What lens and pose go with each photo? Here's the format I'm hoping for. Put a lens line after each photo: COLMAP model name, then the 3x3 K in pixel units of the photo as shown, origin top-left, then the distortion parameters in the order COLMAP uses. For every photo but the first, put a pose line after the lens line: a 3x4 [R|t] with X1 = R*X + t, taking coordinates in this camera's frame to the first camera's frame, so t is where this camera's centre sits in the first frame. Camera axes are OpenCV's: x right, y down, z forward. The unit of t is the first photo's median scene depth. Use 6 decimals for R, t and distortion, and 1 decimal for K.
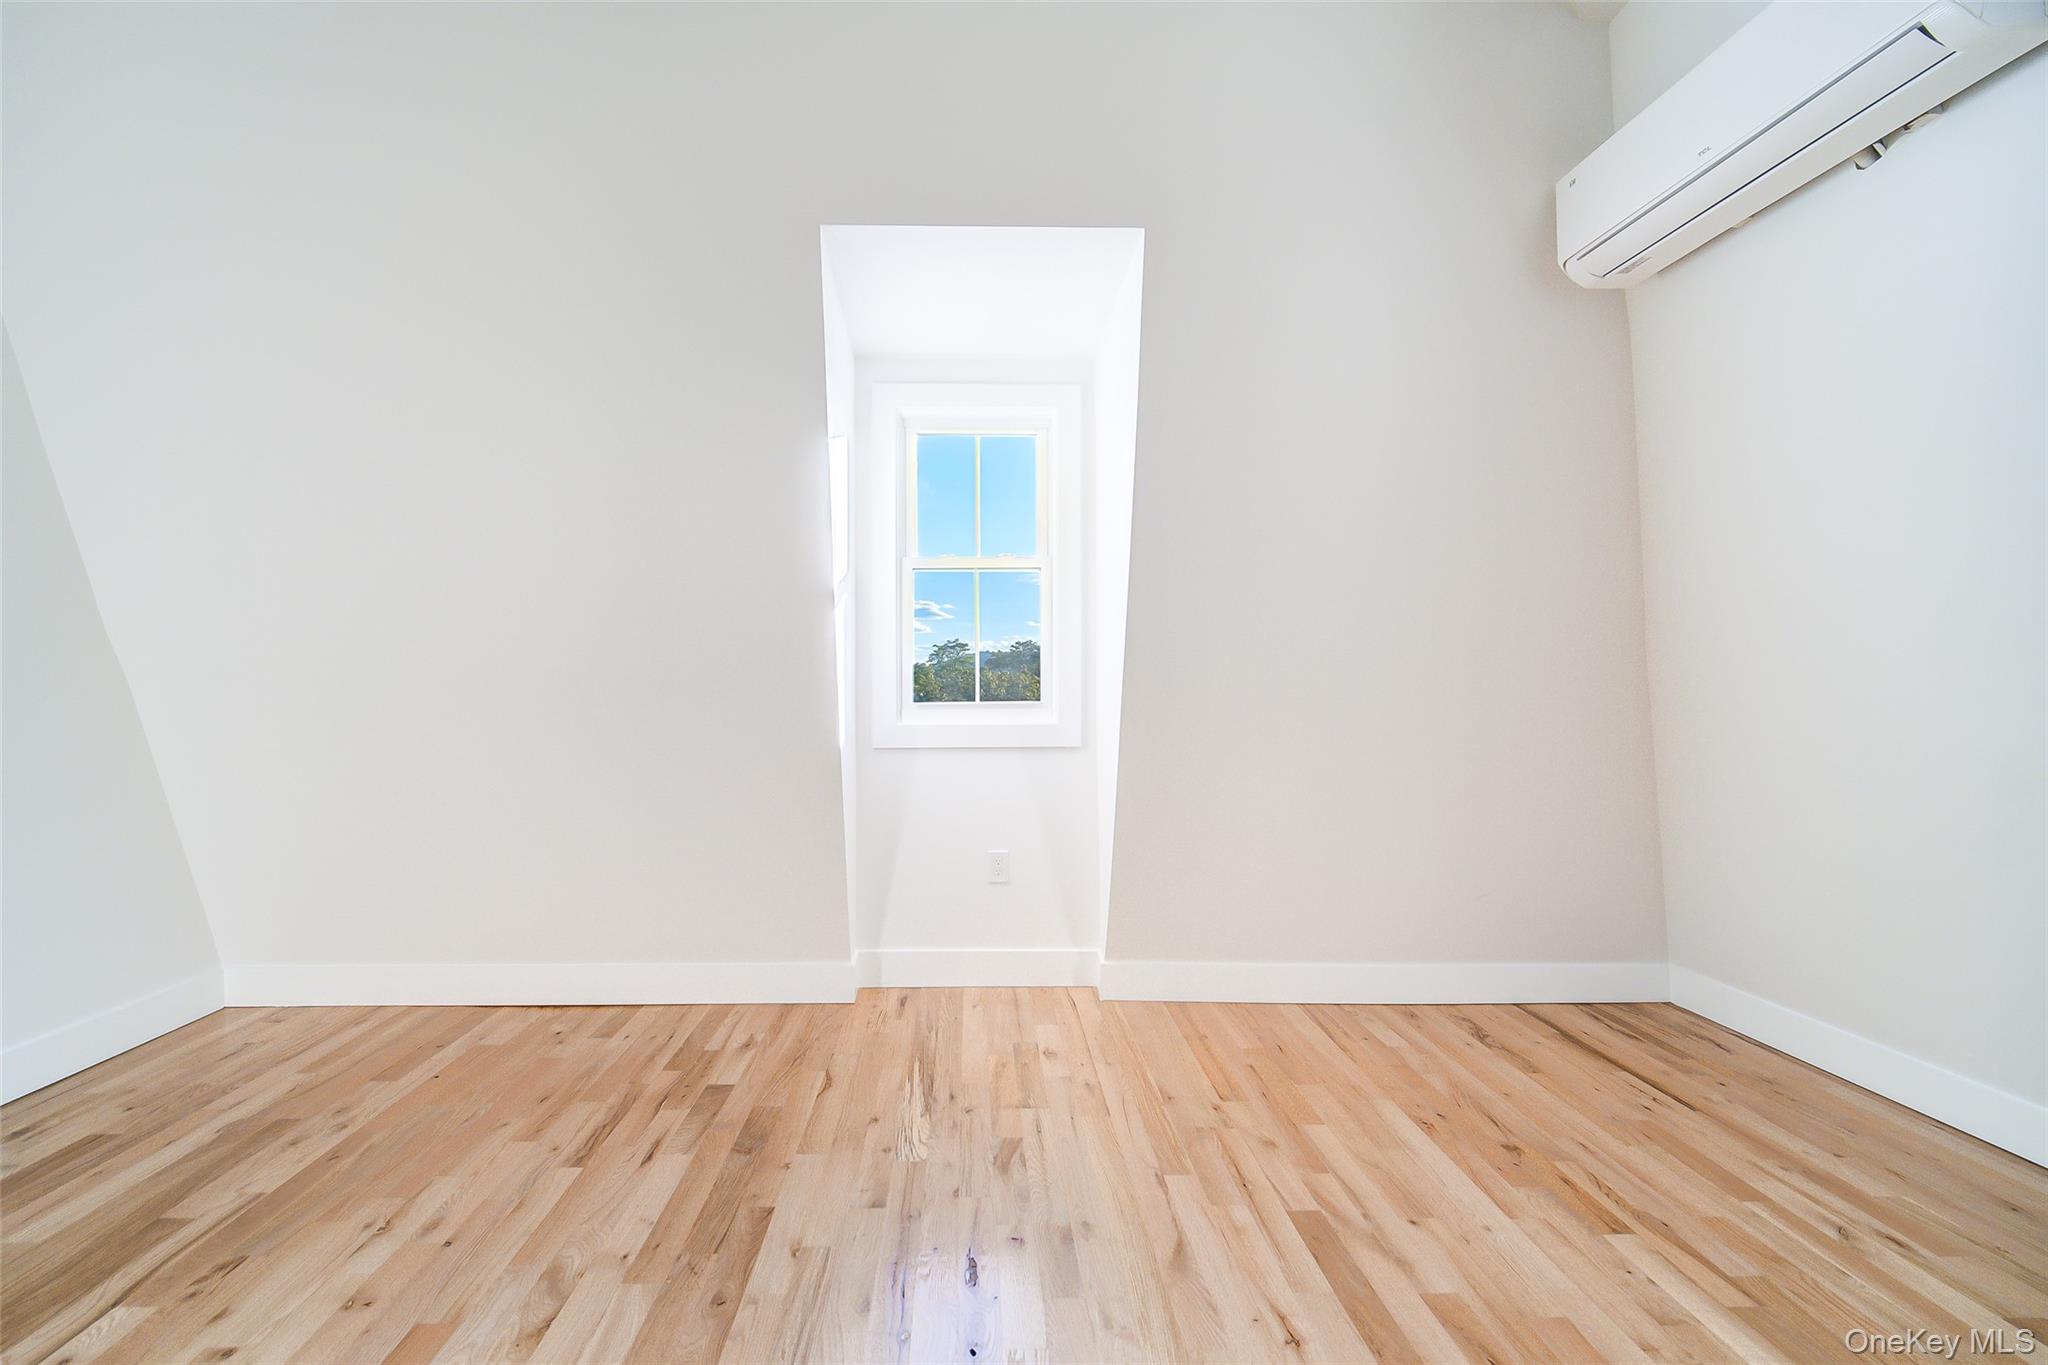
lens RADIAL K [[831.4, 0, 1001.9], [0, 831.4, 683.6], [0, 0, 1]] dist [-0.002748, 0.000055]
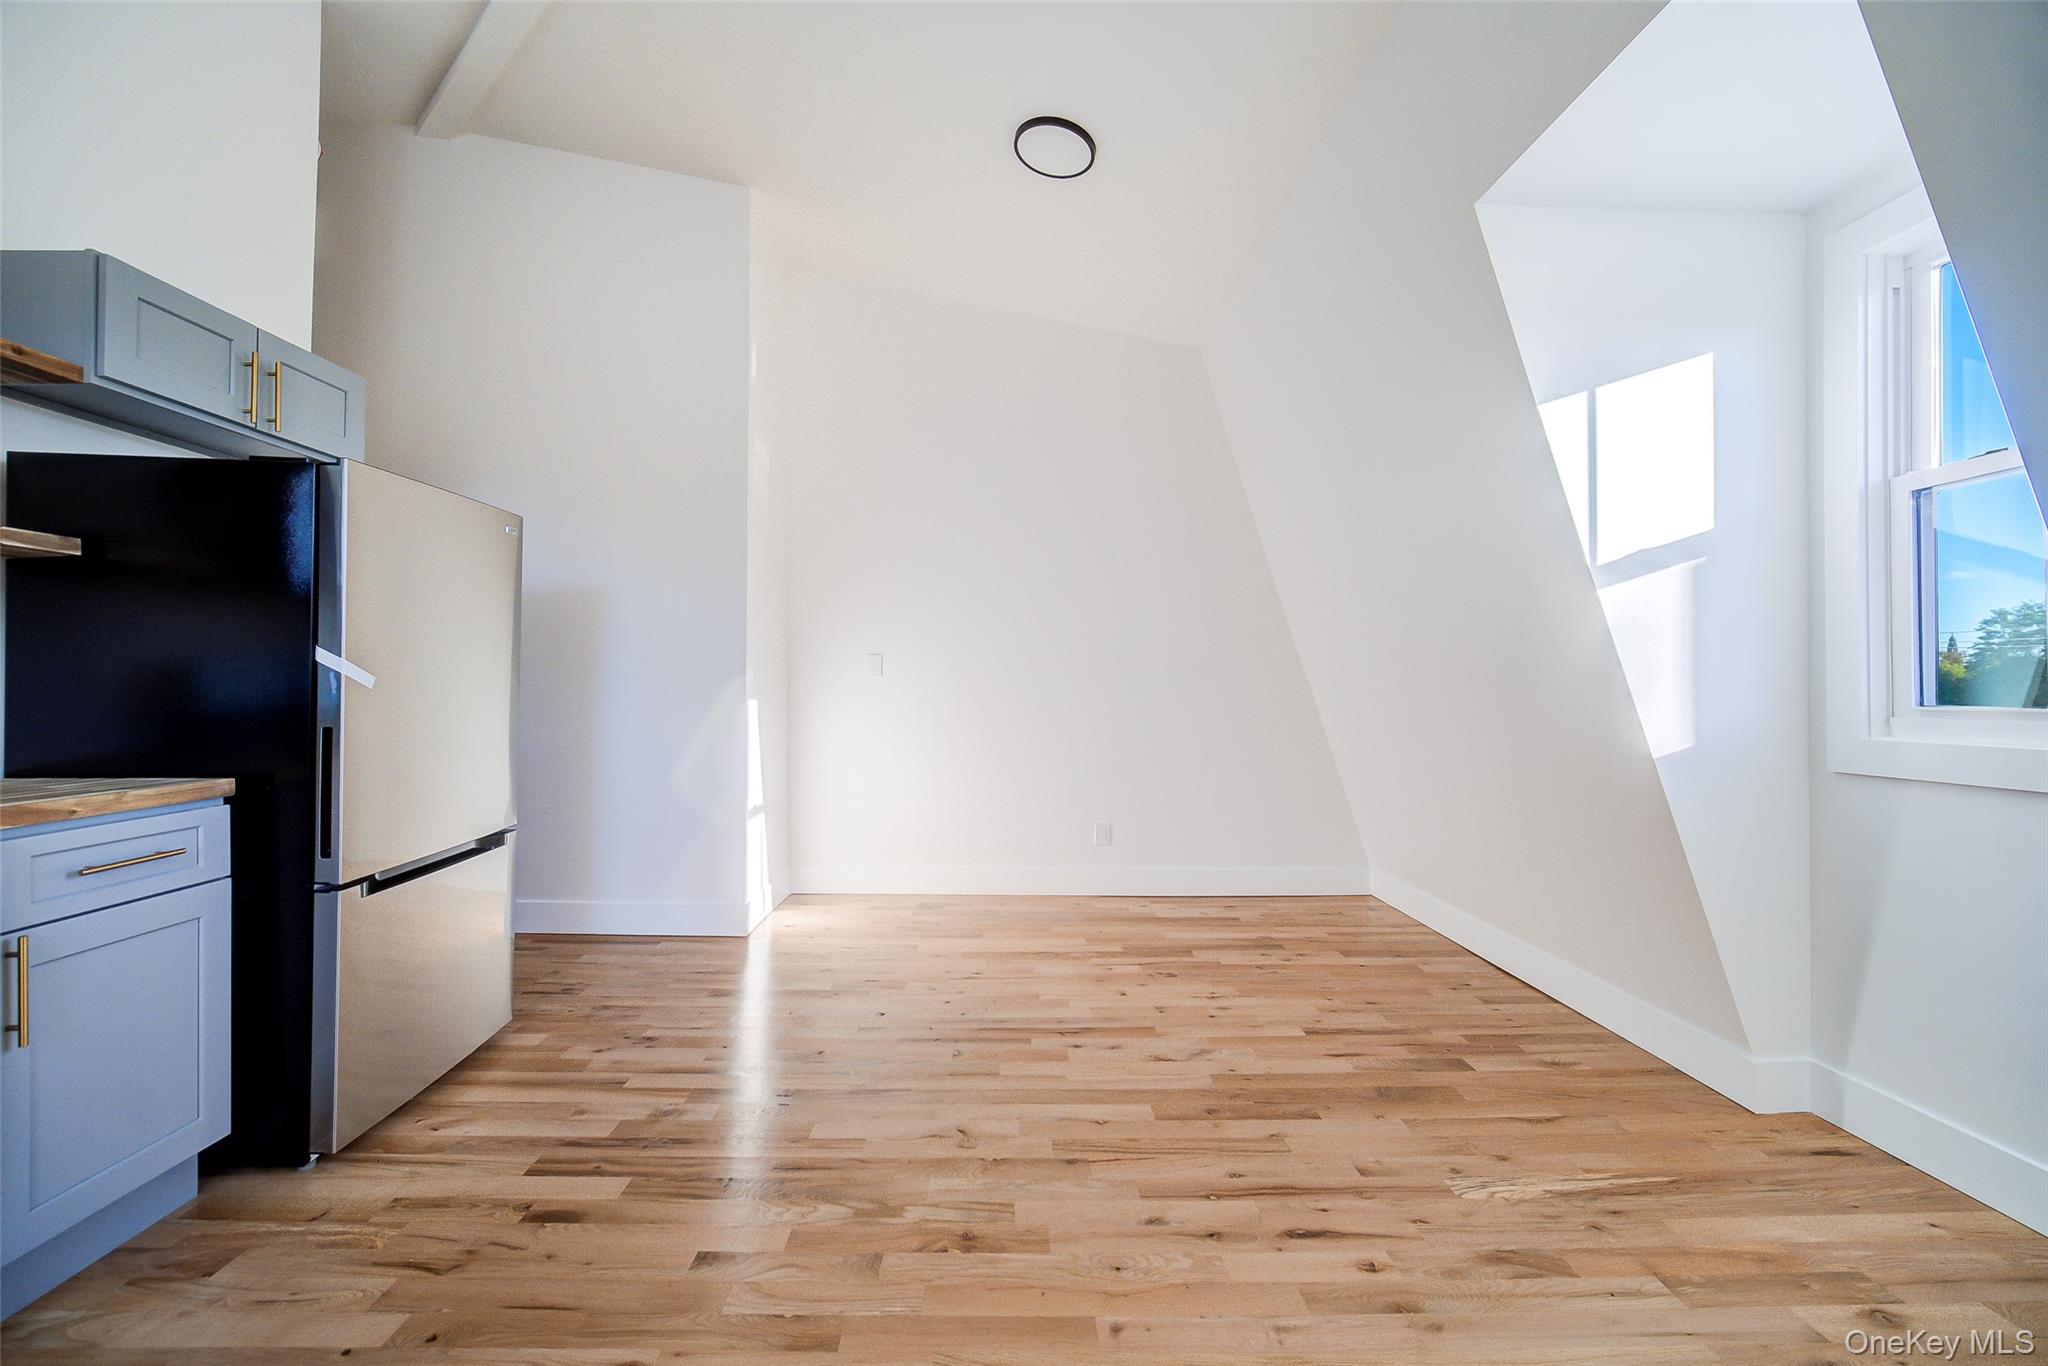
lens RADIAL K [[823.3, 0, 999.9], [0, 823.3, 686.1], [0, 0, 1]] dist [-0.001646, -0.000326]
pose [[-0.033163, 0.000932, -0.999450, 0.702691], [0.000654, 0.999999, 0.000911, 0.009725], [0.999450, -0.000624, -0.033164, 0.448378]]
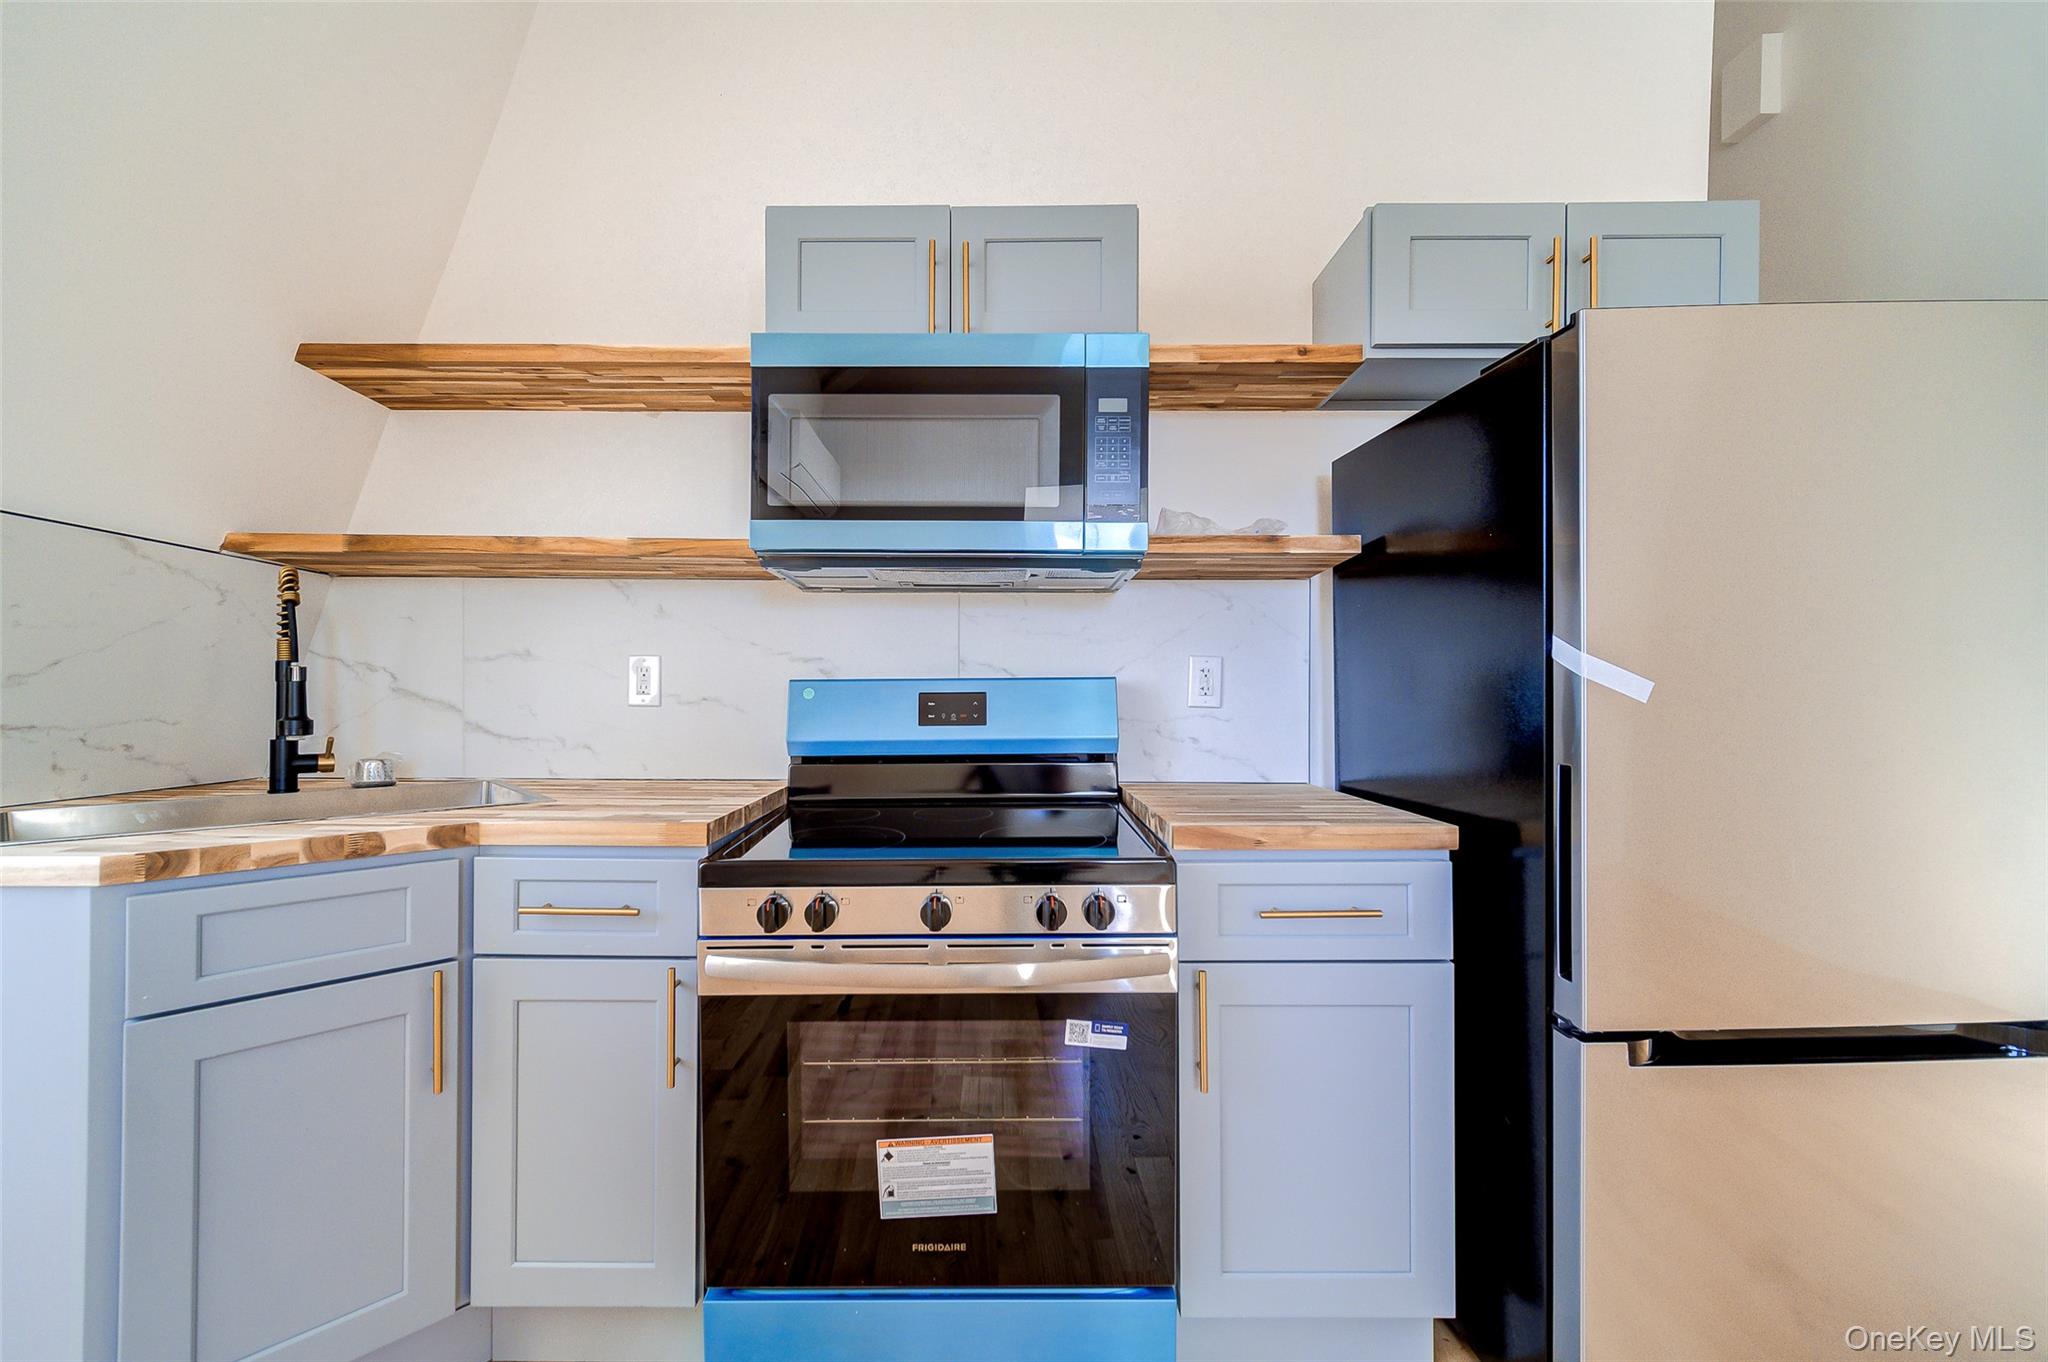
lens RADIAL K [[823.3, 0, 999.9], [0, 823.3, 684.1], [0, 0, 1]] dist [-0.001646, -0.000326]
pose [[-0.999288, 0.002519, 0.037632, 0.252725], [0.002146, 0.999948, -0.009969, 0.006081], [-0.037656, -0.009881, -0.999242, 0.274265]]
